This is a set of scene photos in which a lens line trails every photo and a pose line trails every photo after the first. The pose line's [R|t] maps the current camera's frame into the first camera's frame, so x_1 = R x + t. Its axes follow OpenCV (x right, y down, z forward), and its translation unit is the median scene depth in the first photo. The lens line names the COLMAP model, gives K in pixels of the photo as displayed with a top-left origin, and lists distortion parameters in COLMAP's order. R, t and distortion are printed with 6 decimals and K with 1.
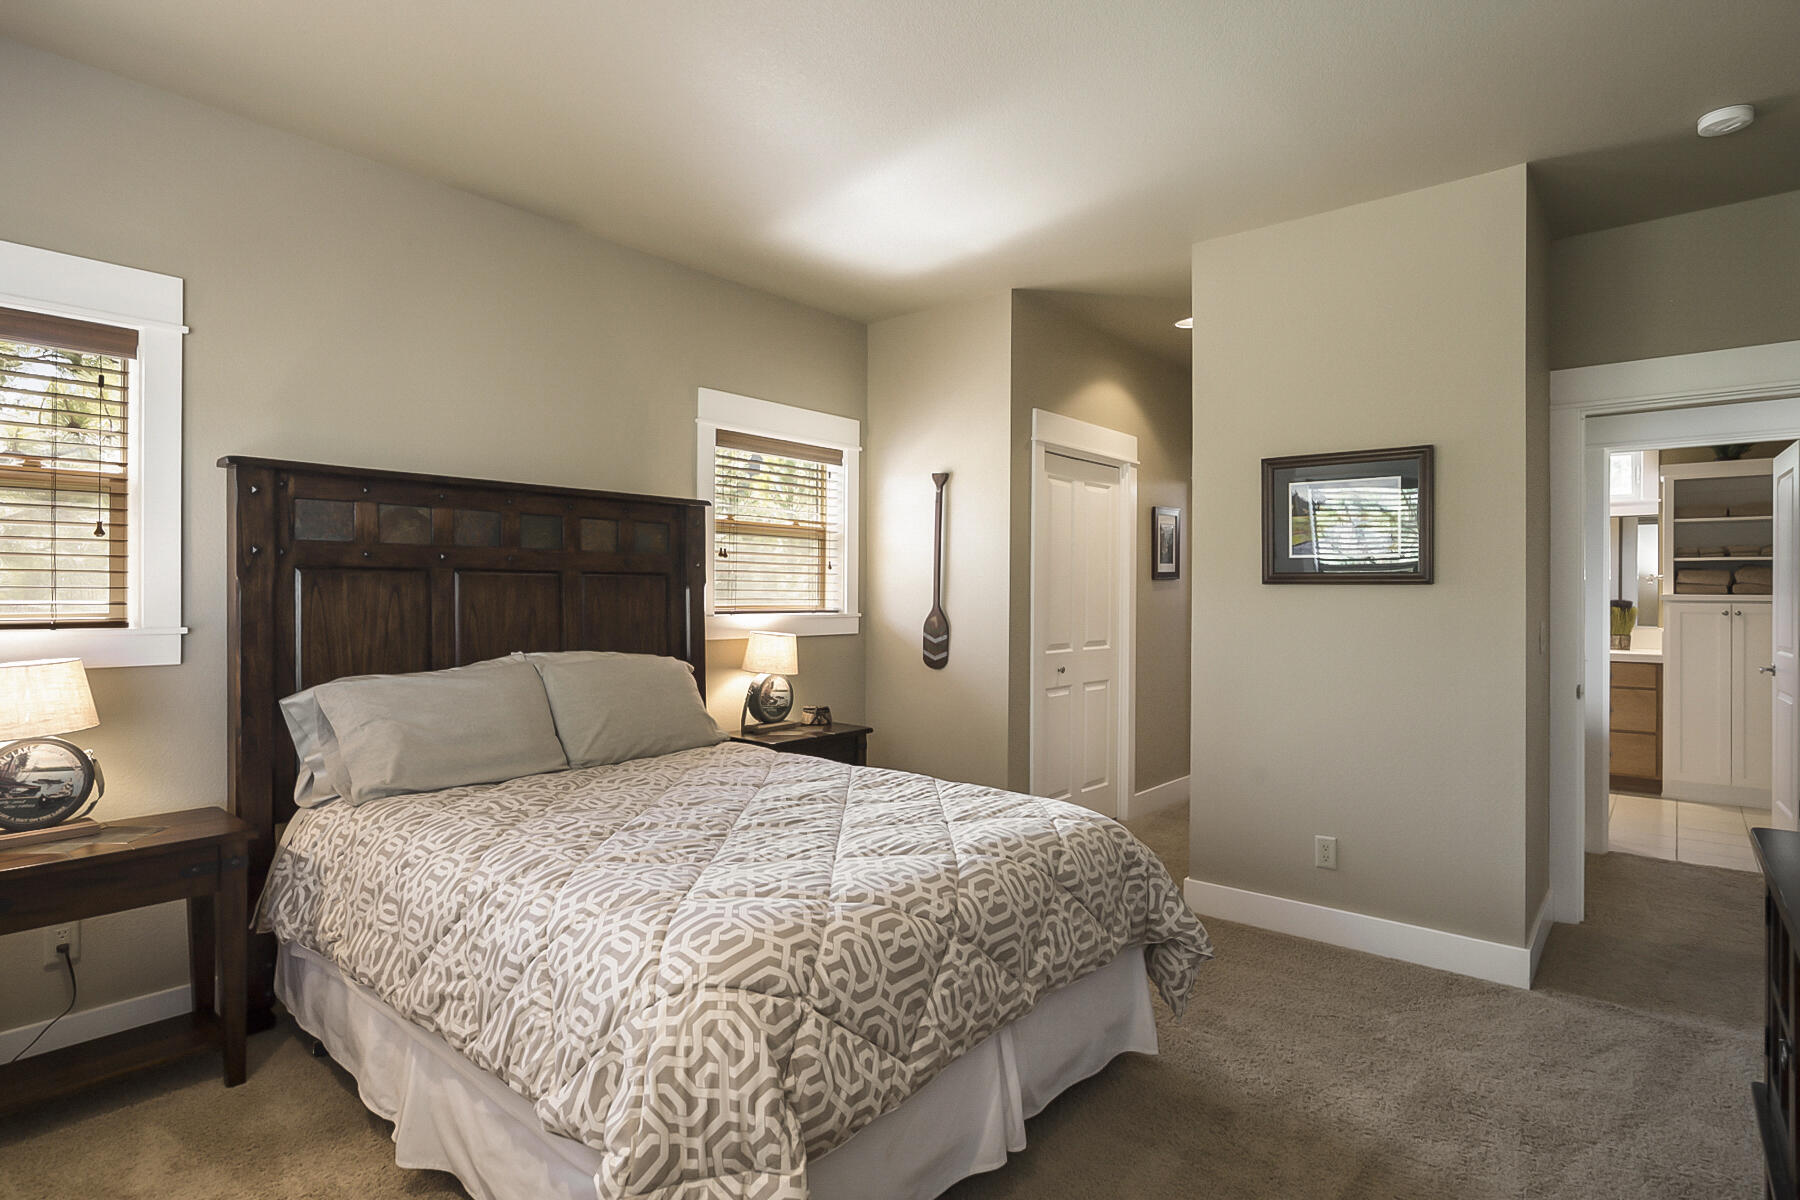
lens RADIAL K [[939.0, 0, 900.6], [0, 939.0, 575.0], [0, 0, 1]] dist [0.116166, -0.000041]
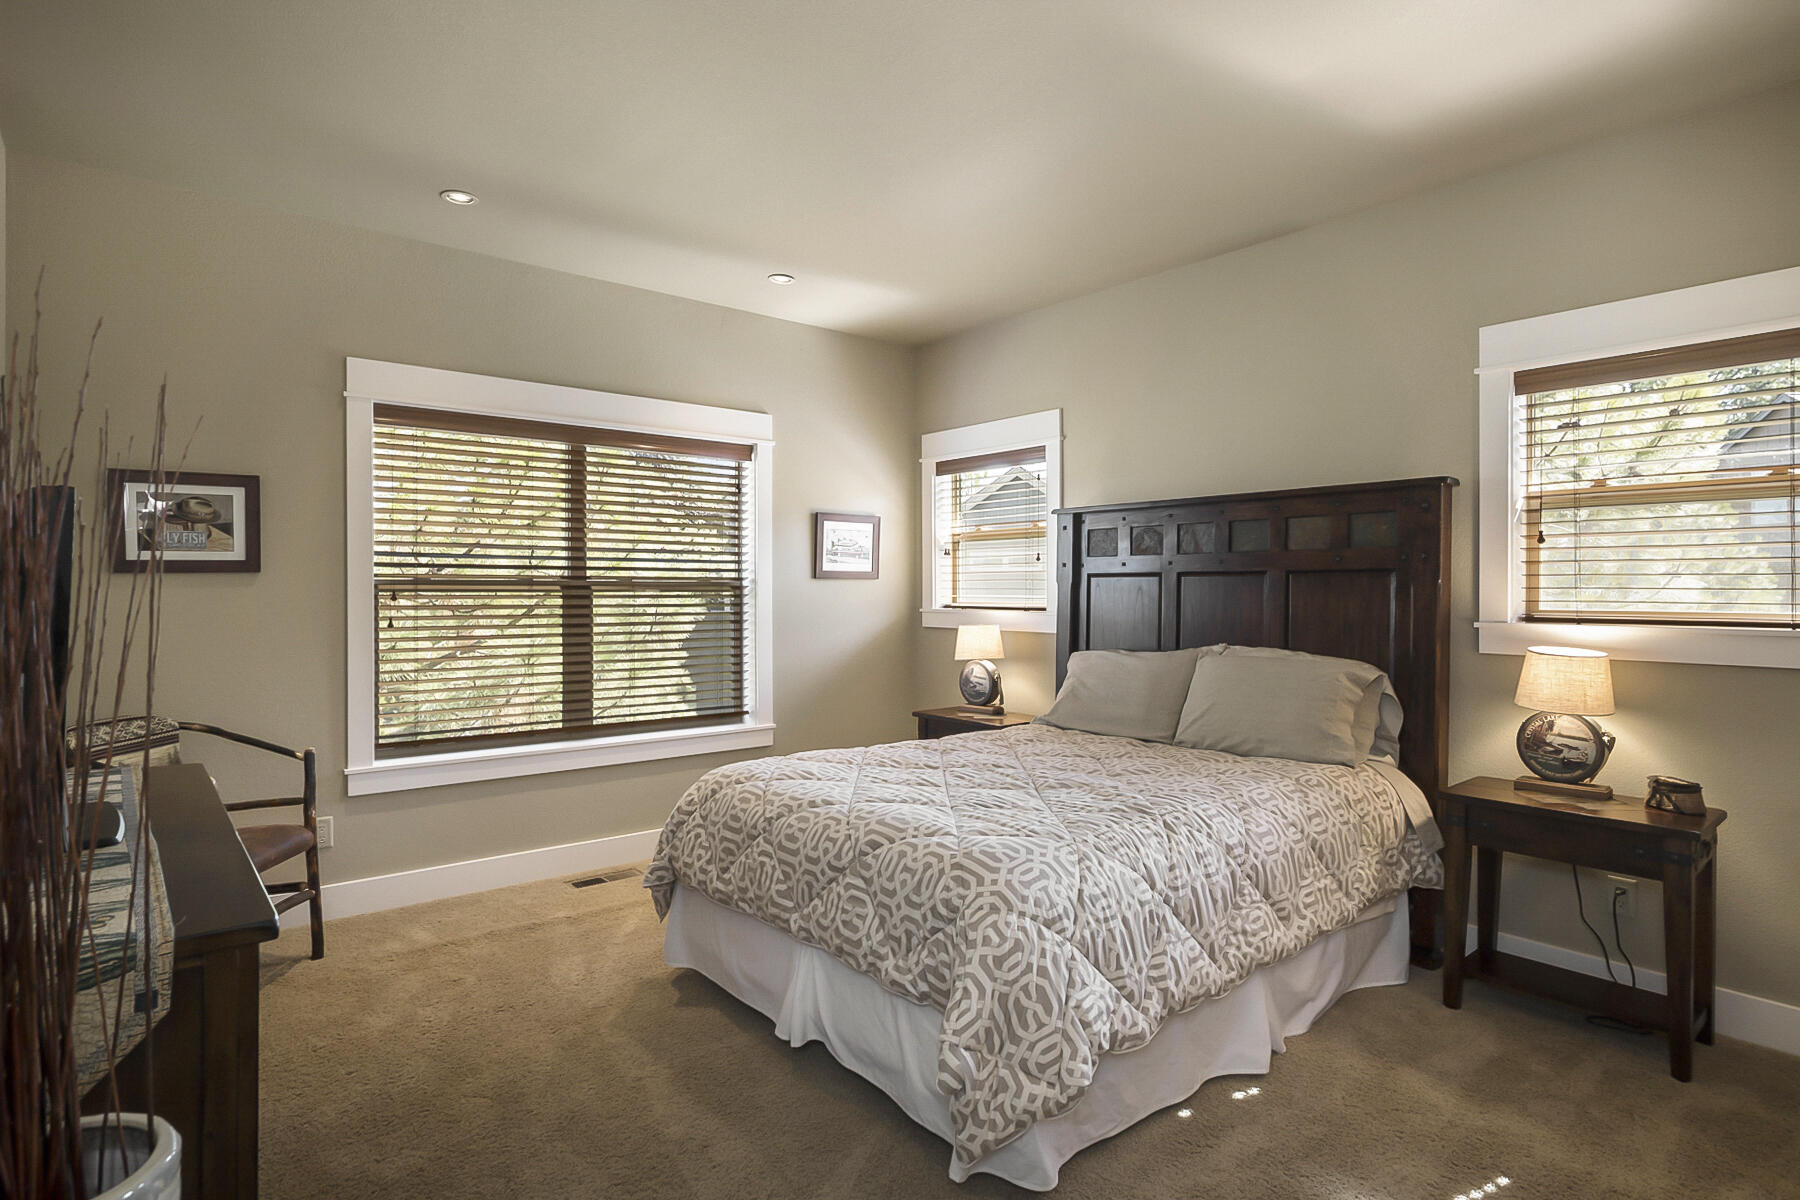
lens RADIAL K [[913.4, 0, 900.0], [0, 913.4, 600.0], [0, 0, 1]] dist [-0.025013, 0.014134]
pose [[-0.169239, 0.011147, -0.985512, 0.590005], [0.009187, 0.999910, 0.009732, 0.014028], [0.985532, -0.007407, -0.169326, 0.635941]]
